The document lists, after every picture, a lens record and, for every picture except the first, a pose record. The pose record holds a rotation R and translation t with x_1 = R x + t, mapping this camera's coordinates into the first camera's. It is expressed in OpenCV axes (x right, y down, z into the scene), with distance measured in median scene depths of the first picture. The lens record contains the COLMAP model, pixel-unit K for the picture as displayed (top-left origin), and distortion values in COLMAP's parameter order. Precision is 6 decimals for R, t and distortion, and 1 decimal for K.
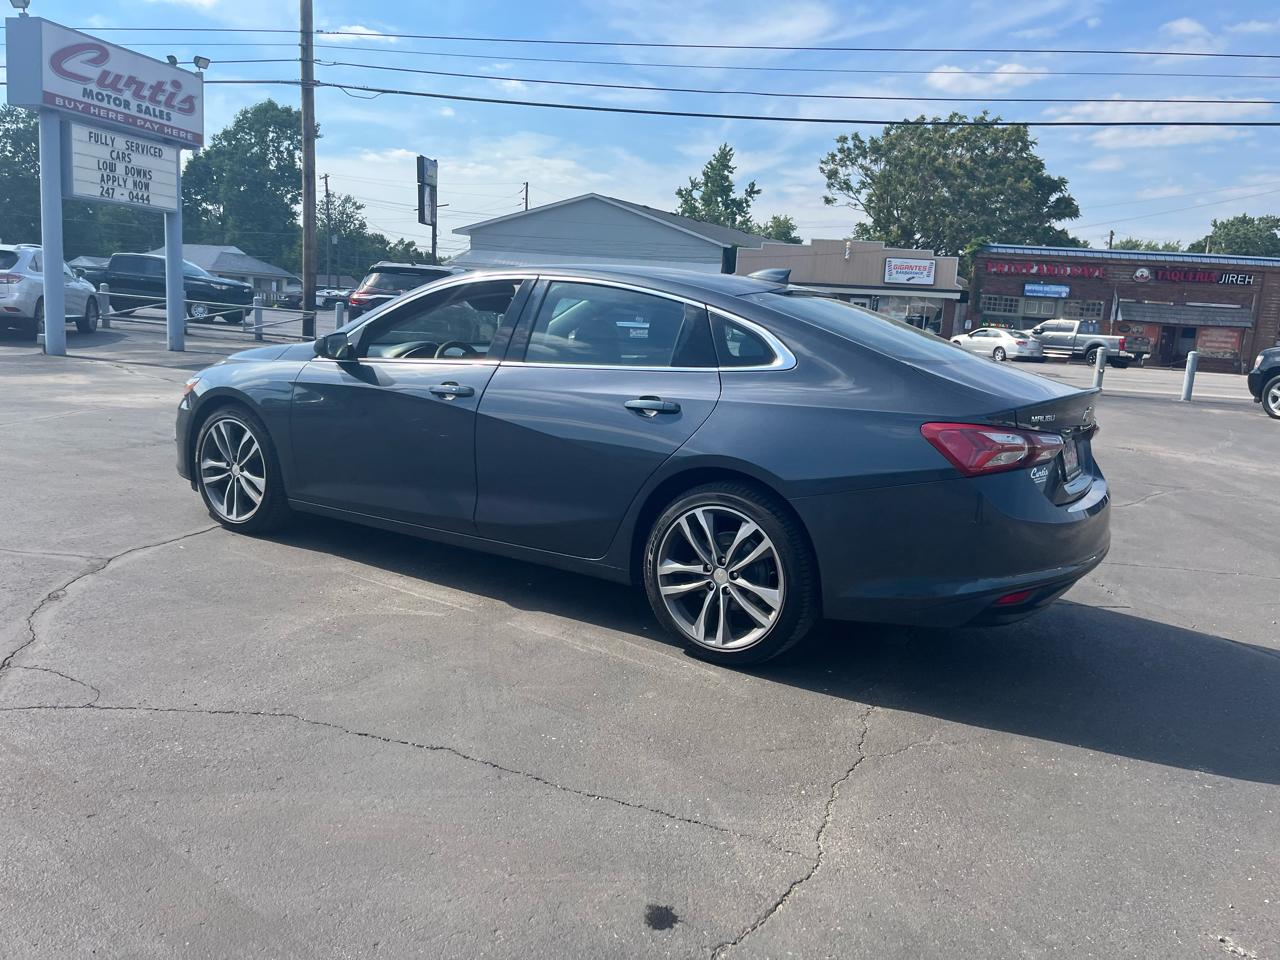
lens RADIAL K [[962.4, 0, 661.8], [0, 962.4, 471.1], [0, 0, 1]] dist [0.066712, -0.092484]
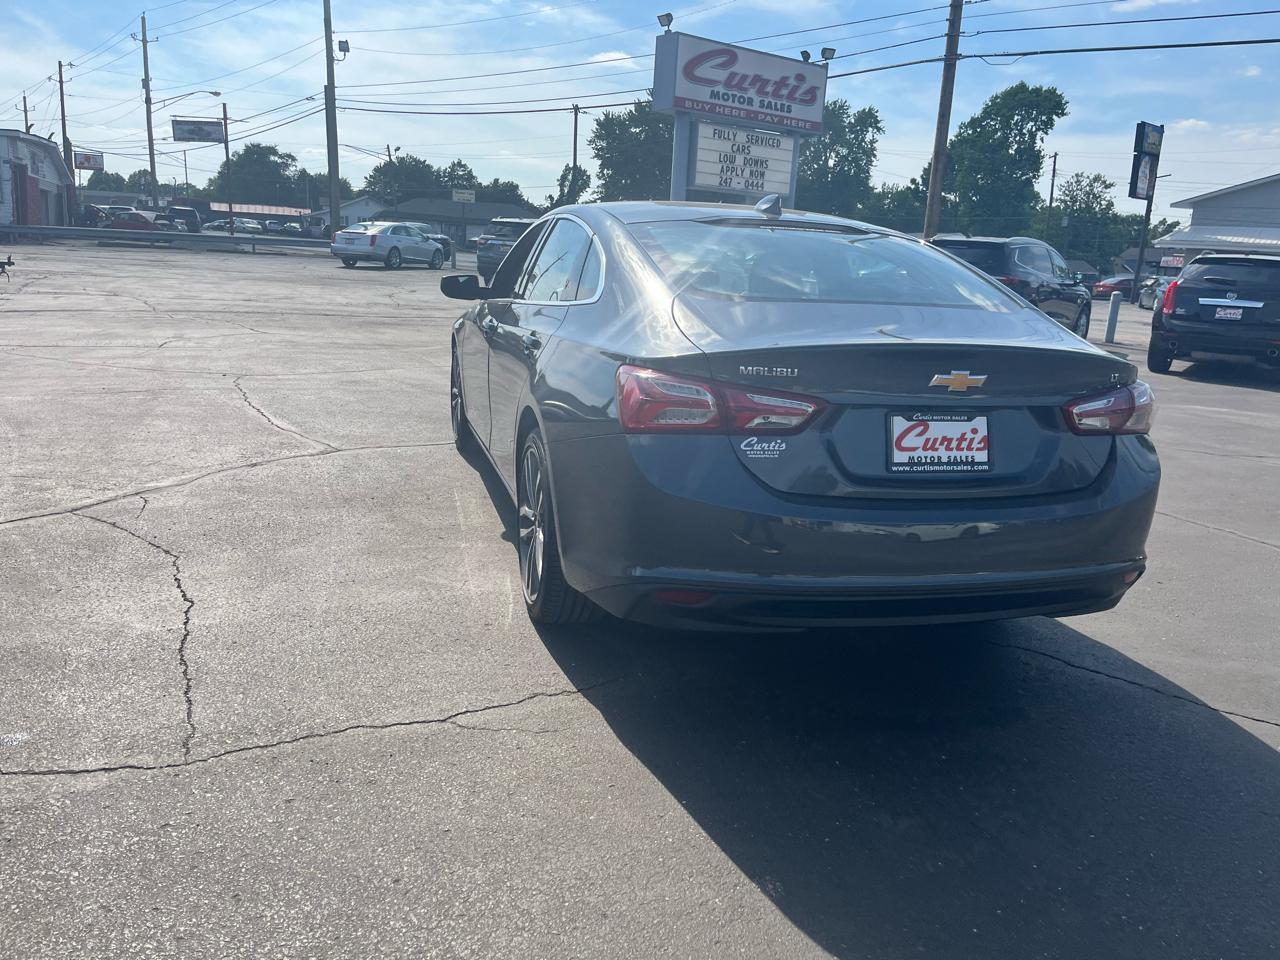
lens RADIAL K [[982.0, 0, 655.7], [0, 982.0, 474.7], [0, 0, 1]] dist [0.040133, -0.002680]
pose [[0.750330, 0.131777, -0.647795, 0.149793], [-0.123598, 0.990615, 0.058354, -0.001571], [0.649406, 0.036281, 0.759576, 0.068558]]
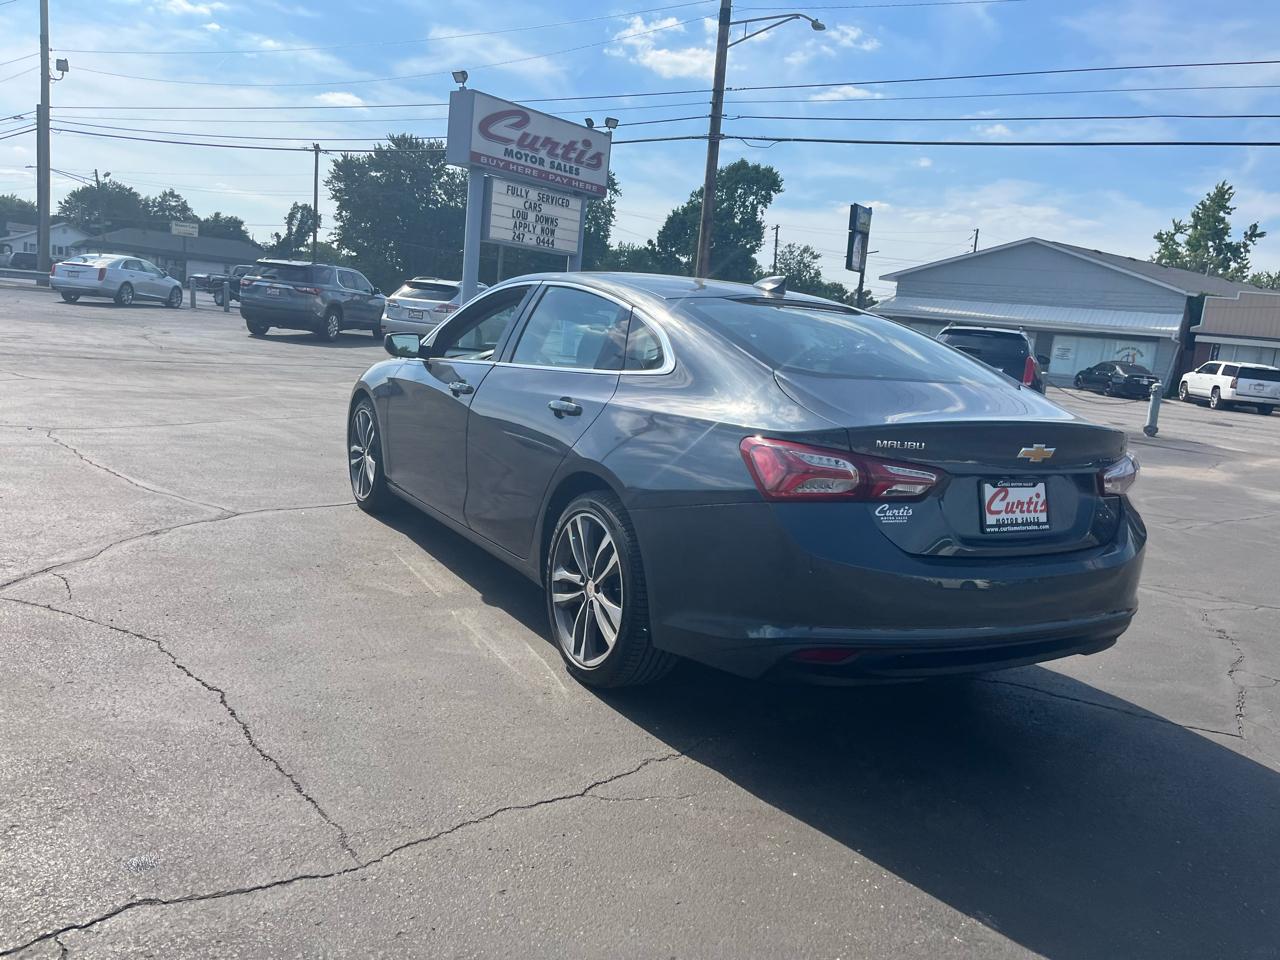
lens RADIAL K [[975.6, 0, 661.8], [0, 975.6, 460.8], [0, 0, 1]] dist [0.068754, -0.091174]
pose [[0.898148, 0.087550, -0.430889, 0.103601], [-0.113687, 0.992892, -0.035229, 0.002064], [0.424742, 0.080628, 0.901717, 0.030758]]
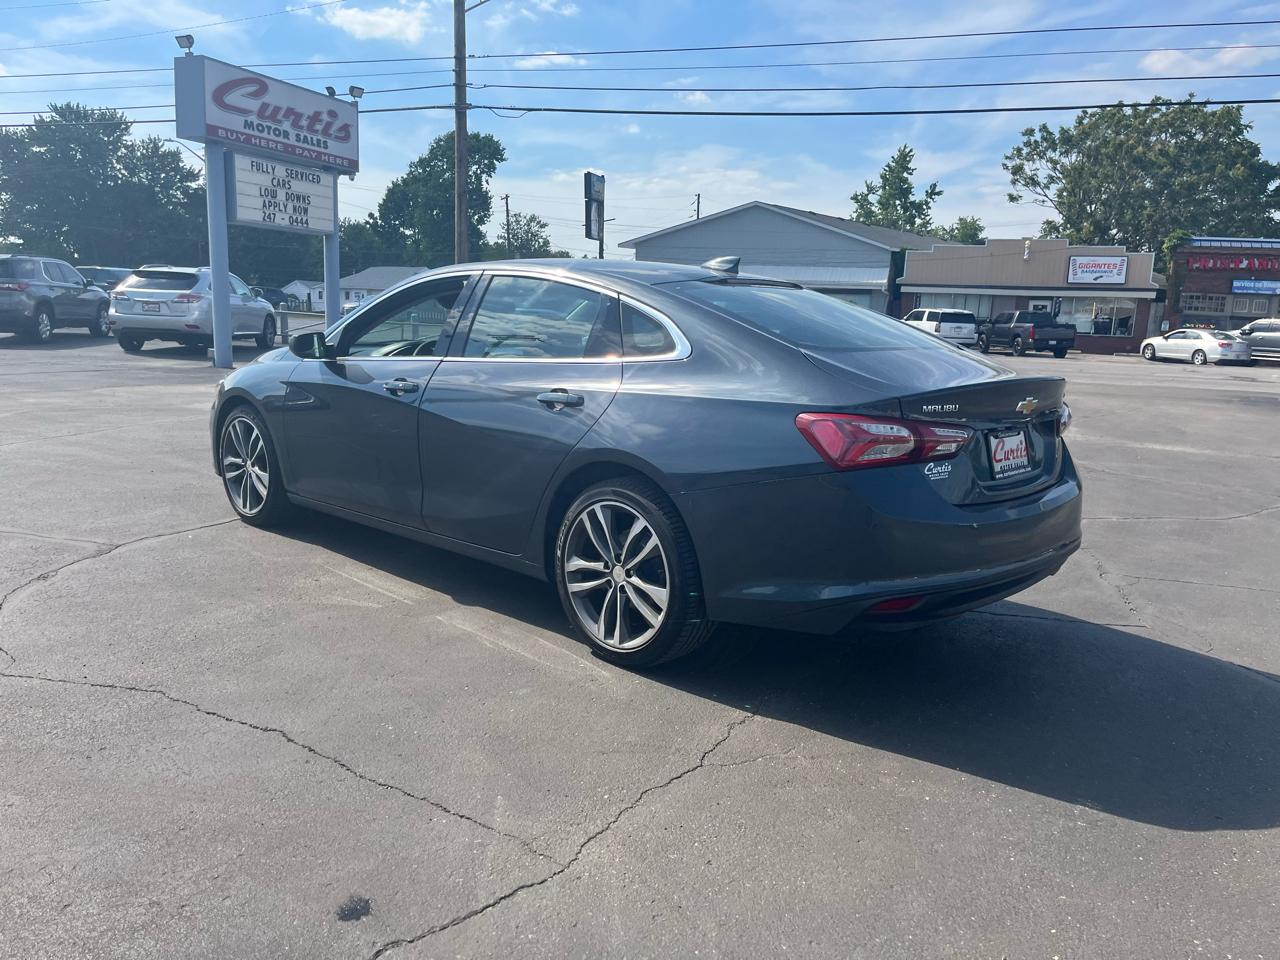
lens RADIAL K [[970.9, 0, 663.0], [0, 970.9, 476.5], [0, 0, 1]] dist [0.053549, -0.056328]
pose [[0.983334, 0.009244, -0.181575, 0.055340], [-0.010419, 0.999931, -0.005515, 0.003211], [0.181511, 0.007315, 0.983362, 0.009724]]
